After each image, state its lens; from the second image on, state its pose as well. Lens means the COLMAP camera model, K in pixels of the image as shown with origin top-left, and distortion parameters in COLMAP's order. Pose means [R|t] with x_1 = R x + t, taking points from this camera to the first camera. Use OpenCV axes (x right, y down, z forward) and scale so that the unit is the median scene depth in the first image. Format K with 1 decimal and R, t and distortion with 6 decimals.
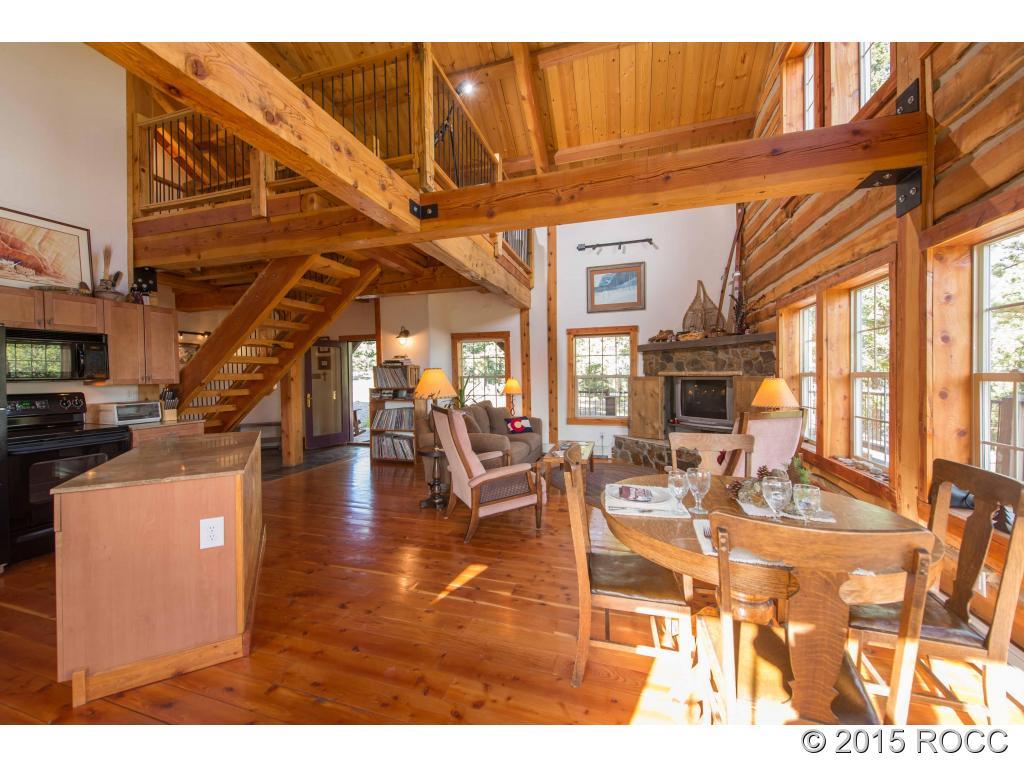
lens RADIAL K [[403.9, 0, 487.7], [0, 403.9, 381.5], [0, 0, 1]] dist [0.007247, -0.002505]
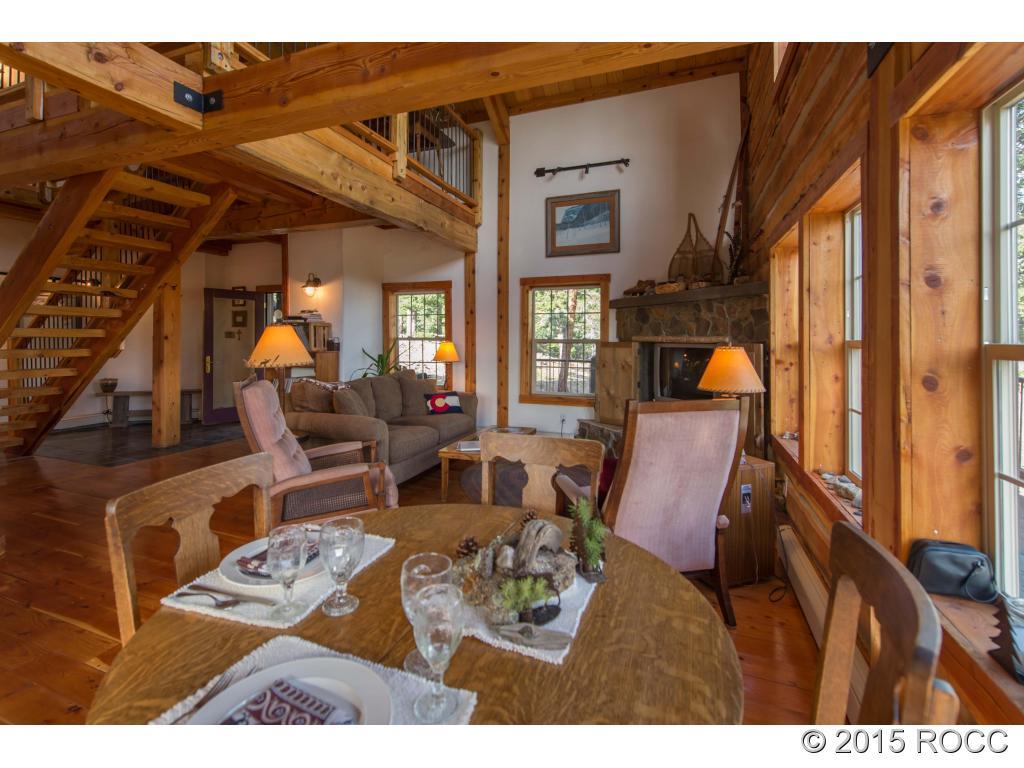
lens RADIAL K [[473.4, 0, 477.6], [0, 473.4, 334.5], [0, 0, 1]] dist [0.004349, -0.000653]
pose [[0.997535, 0.016248, -0.068268, 0.199561], [-0.017750, 0.999612, -0.021456, -0.002880], [0.067893, 0.022615, 0.997436, 0.114045]]
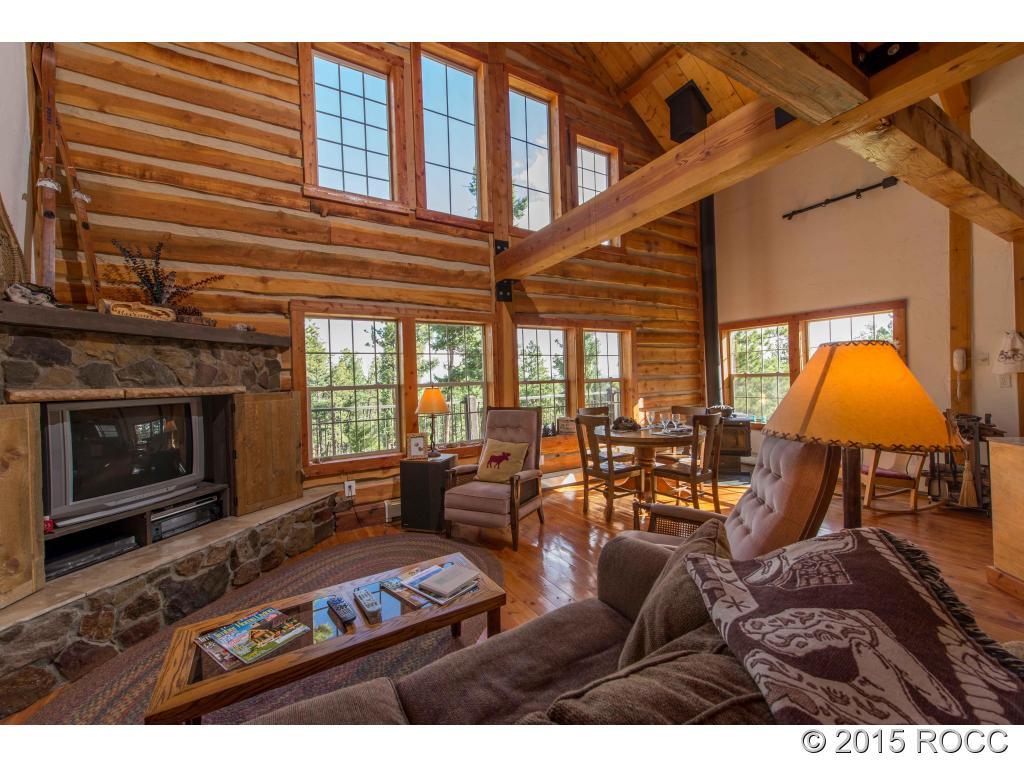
lens RADIAL K [[403.9, 0, 504.3], [0, 403.9, 380.9], [0, 0, 1]] dist [0.007247, -0.002505]
pose [[-0.759888, 0.033810, 0.649174, -0.094203], [0.047433, 0.998868, 0.003500, -0.013742], [-0.648321, 0.033452, -0.760632, 0.993234]]
